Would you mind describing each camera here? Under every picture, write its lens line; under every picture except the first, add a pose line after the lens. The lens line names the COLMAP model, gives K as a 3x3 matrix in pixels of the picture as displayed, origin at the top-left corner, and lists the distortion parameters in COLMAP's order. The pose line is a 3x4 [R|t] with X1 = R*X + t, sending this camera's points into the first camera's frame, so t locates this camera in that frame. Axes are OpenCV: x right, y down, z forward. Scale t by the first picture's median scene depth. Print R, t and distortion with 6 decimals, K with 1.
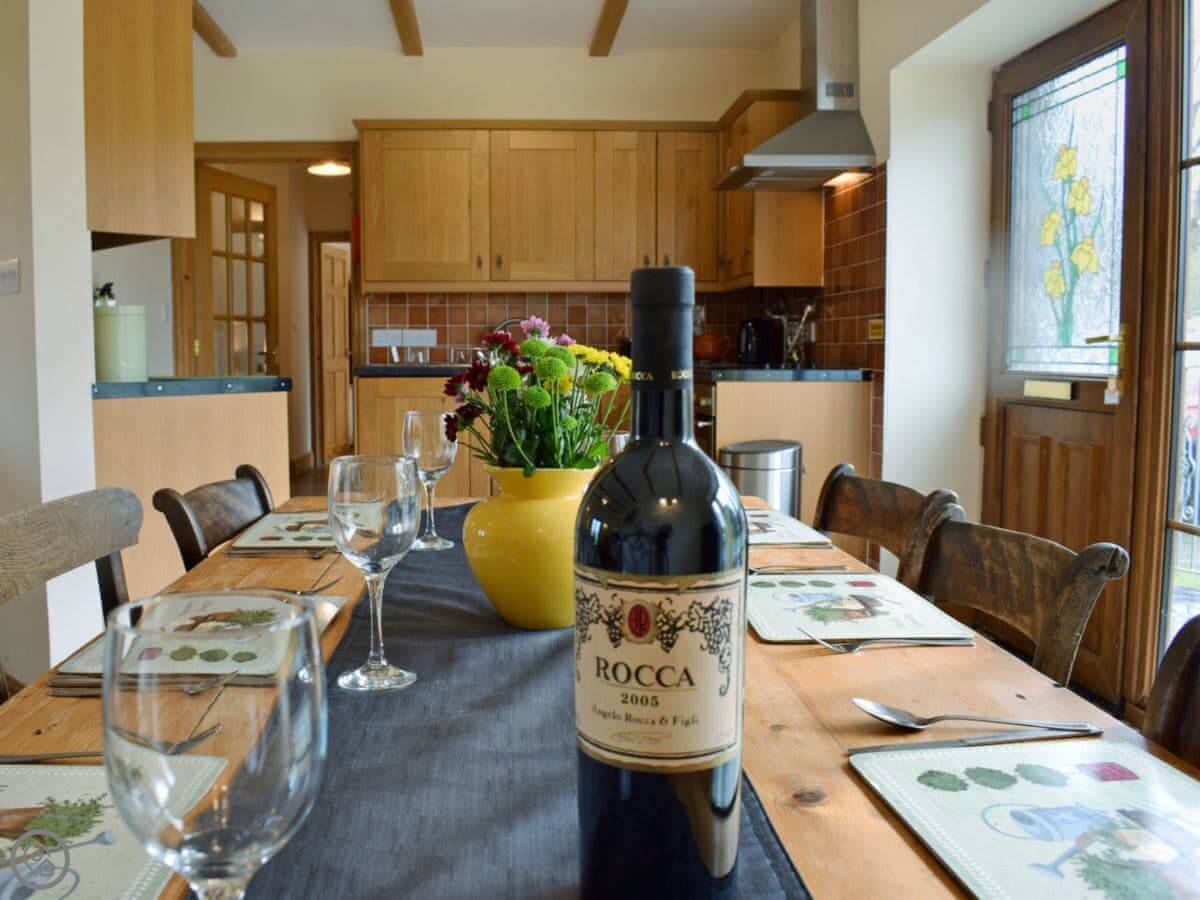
lens RADIAL K [[1136.0, 0, 600.0], [0, 1136.0, 450.0], [0, 0, 1]] dist [-0.132741, -0.002089]
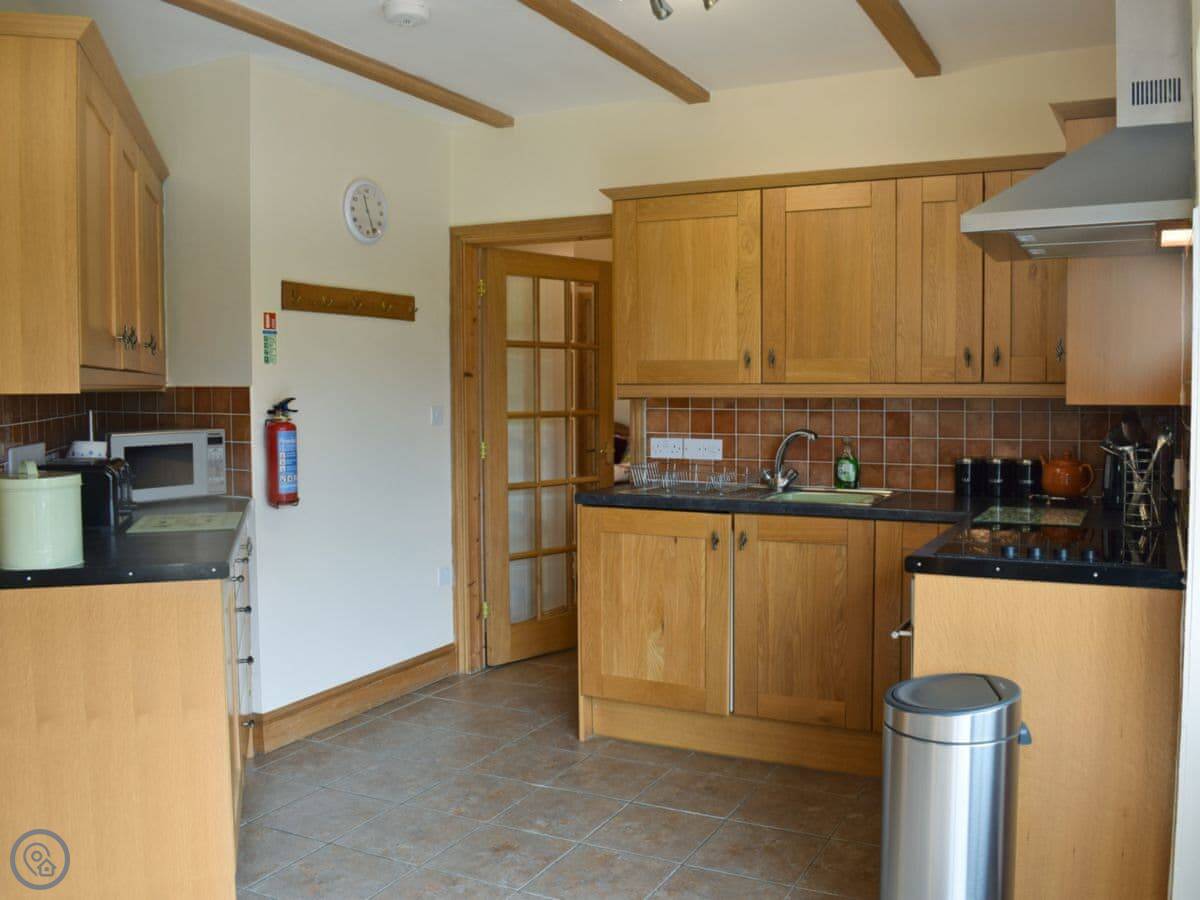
lens RADIAL K [[1136.0, 0, 600.0], [0, 1136.0, 450.0], [0, 0, 1]] dist [-0.132741, -0.002089]
pose [[0.849380, 0.028541, -0.527009, 0.237868], [-0.044530, 0.998852, -0.017674, -0.093312], [0.525900, 0.038479, 0.849676, 0.311723]]
